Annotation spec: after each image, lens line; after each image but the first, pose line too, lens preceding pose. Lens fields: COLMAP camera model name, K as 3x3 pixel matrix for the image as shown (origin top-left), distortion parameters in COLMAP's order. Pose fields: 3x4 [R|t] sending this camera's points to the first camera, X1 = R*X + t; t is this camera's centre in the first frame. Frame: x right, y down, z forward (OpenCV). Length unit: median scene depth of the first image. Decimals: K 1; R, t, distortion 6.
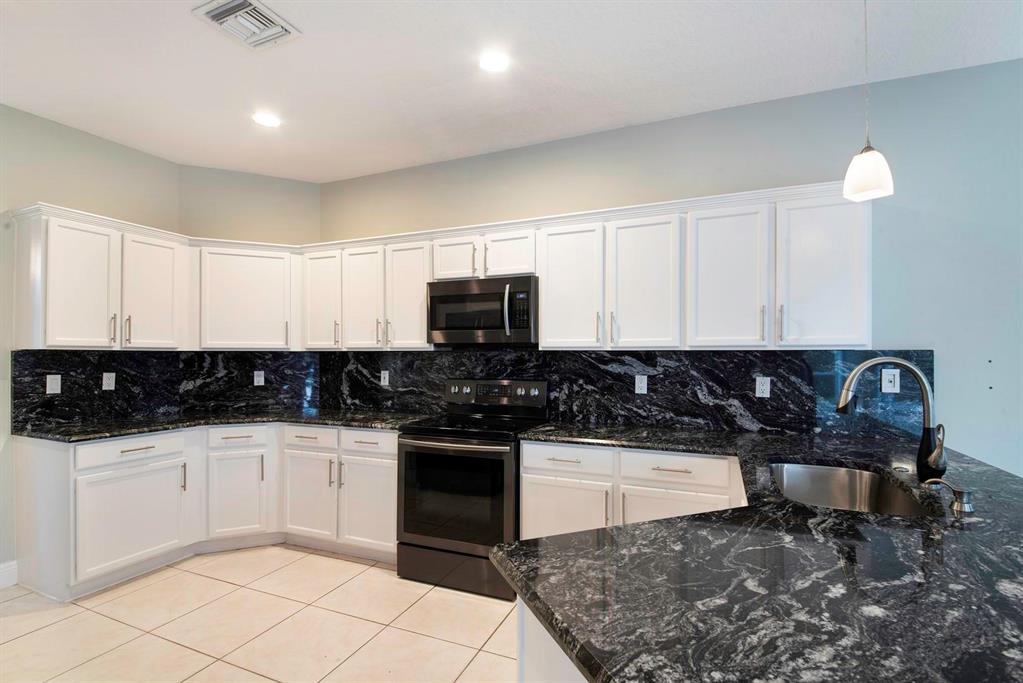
lens RADIAL K [[478.6, 0, 509.8], [0, 478.6, 347.5], [0, 0, 1]] dist [0.005225, -0.009118]
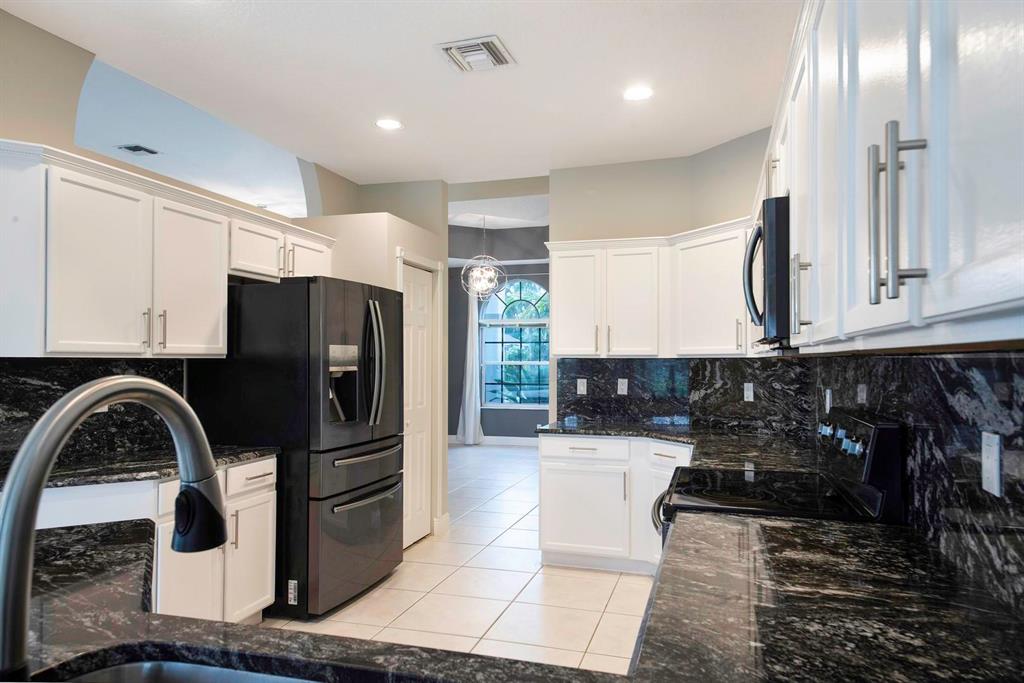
lens RADIAL K [[656.3, 0, 509.3], [0, 656.3, 350.7], [0, 0, 1]] dist [0.047980, -0.003829]
pose [[0.106138, -0.015256, -0.994234, 0.655827], [0.014632, 0.999798, -0.013779, 0.007473], [0.994244, -0.013085, 0.106340, 0.639846]]
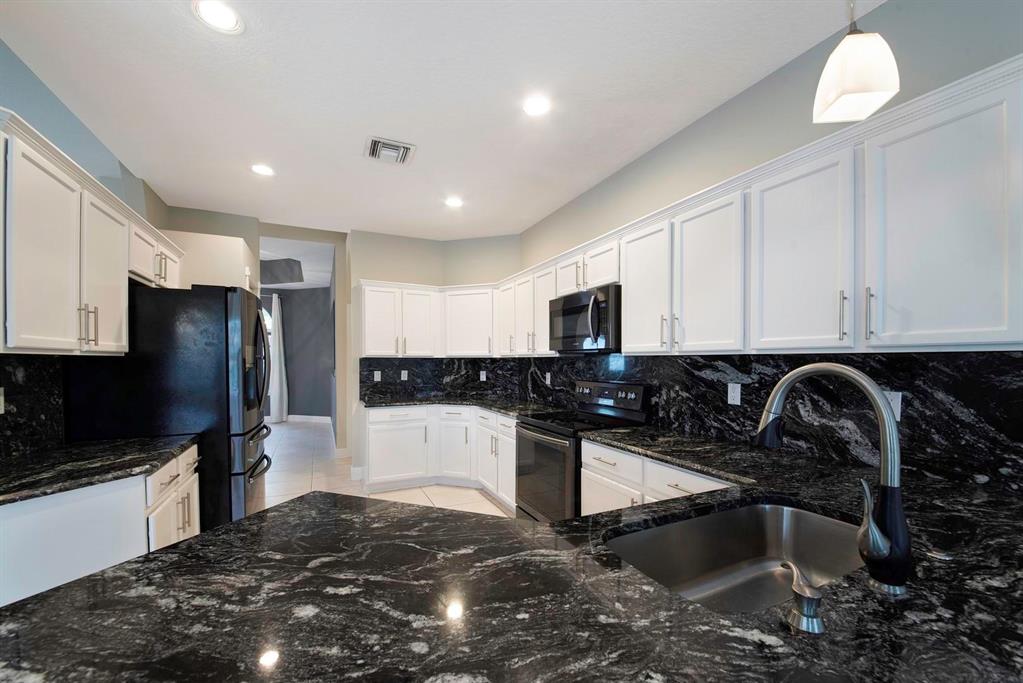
lens RADIAL K [[400.5, 0, 509.4], [0, 400.5, 365.8], [0, 0, 1]] dist [-0.016207, -0.004292]
pose [[0.748106, 0.009832, -0.663506, 0.445282], [0.009237, 0.999639, 0.025227, 0.003817], [0.663515, -0.025001, 0.747745, 0.182313]]
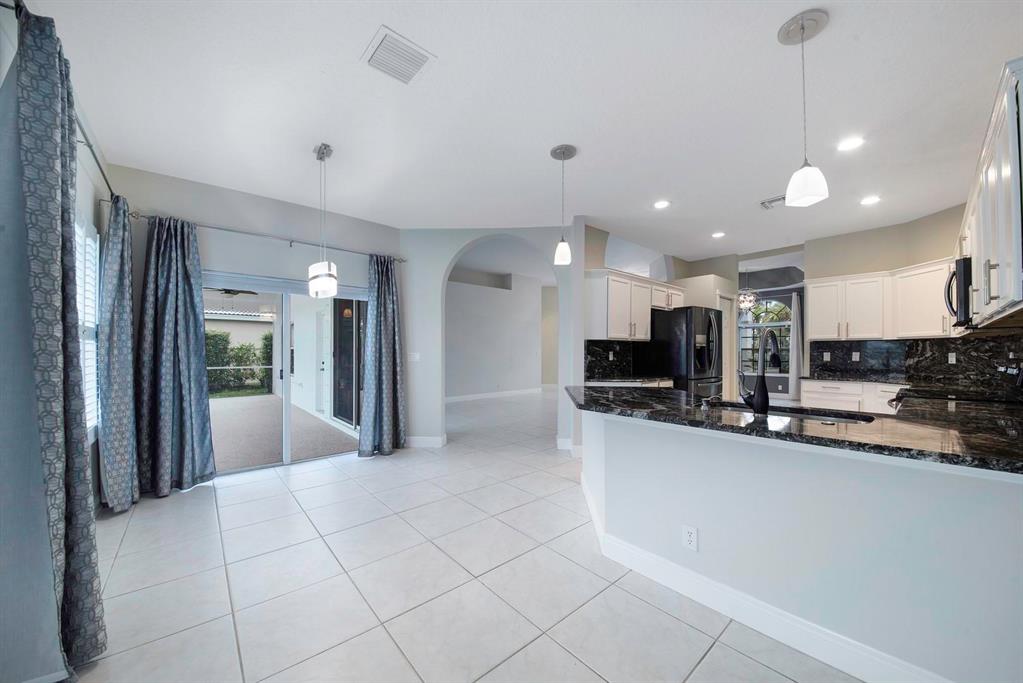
lens RADIAL K [[364.1, 0, 511.1], [0, 364.1, 353.0], [0, 0, 1]] dist [-0.021914, -0.002068]
pose [[-0.440611, 0.001372, -0.897697, 1.157603], [0.012854, 0.999906, -0.004781, 0.049458], [0.897606, -0.013645, -0.440588, 0.415422]]
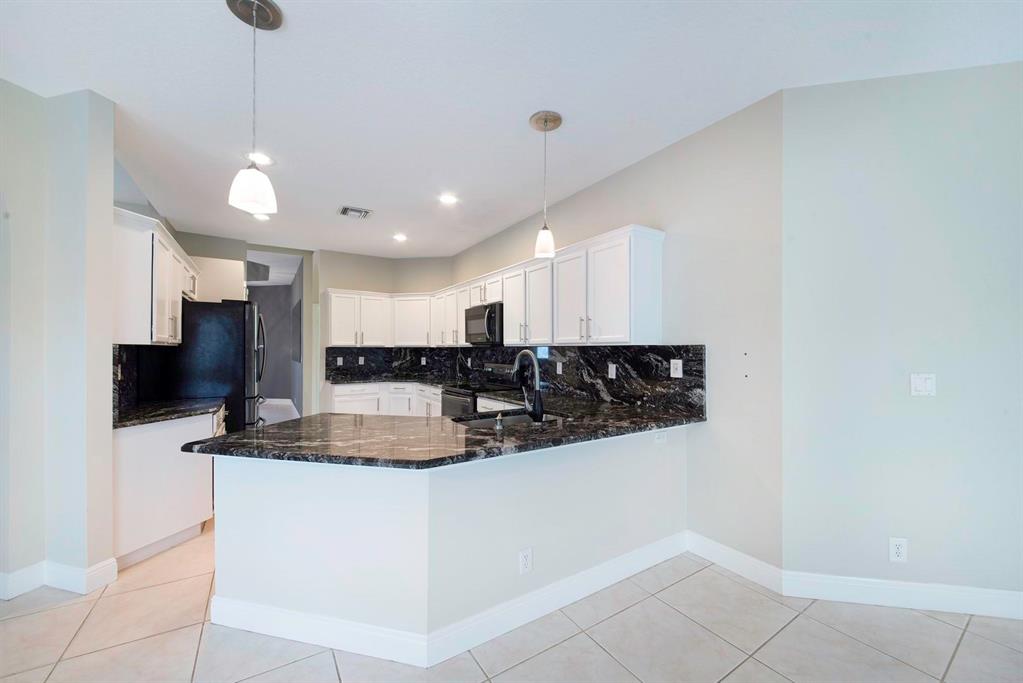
lens RADIAL K [[389.0, 0, 512.5], [0, 389.0, 344.6], [0, 0, 1]] dist [0.012656, -0.000246]
pose [[0.825808, -0.005548, -0.563924, 0.852207], [0.006920, 0.999976, 0.000296, -0.000259], [0.563909, -0.004147, 0.825827, -0.124885]]
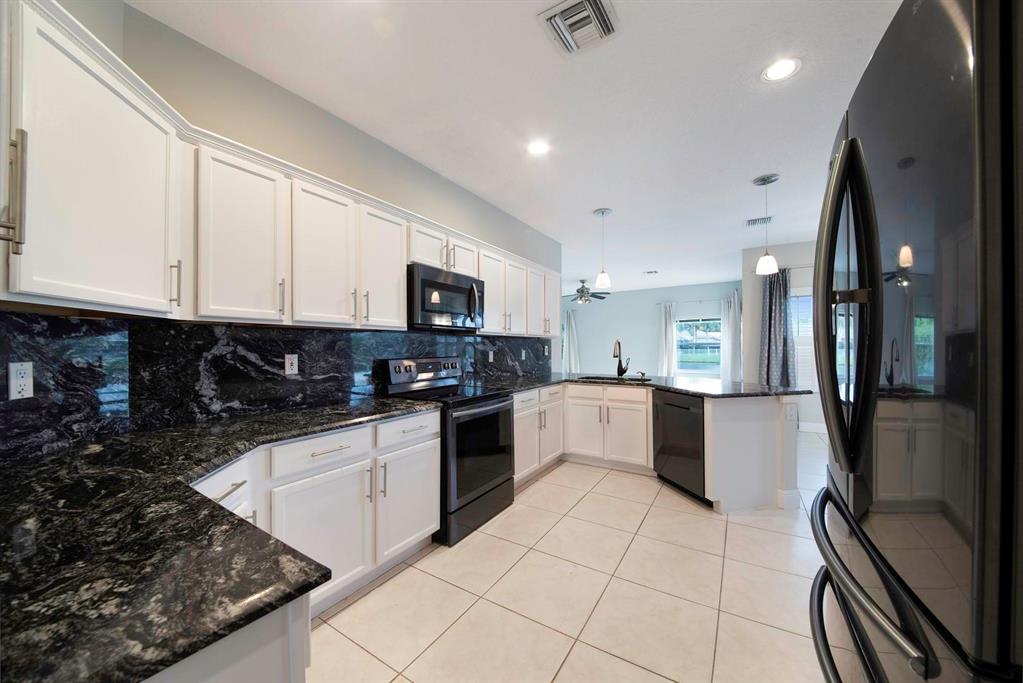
lens RADIAL K [[364.1, 0, 517.1], [0, 364.1, 343.5], [0, 0, 1]] dist [-0.021914, -0.002068]
pose [[0.145818, 0.010681, 0.989254, -0.955695], [-0.007074, 0.999927, -0.009753, 0.043447], [-0.989286, -0.005576, 0.145883, 0.718658]]
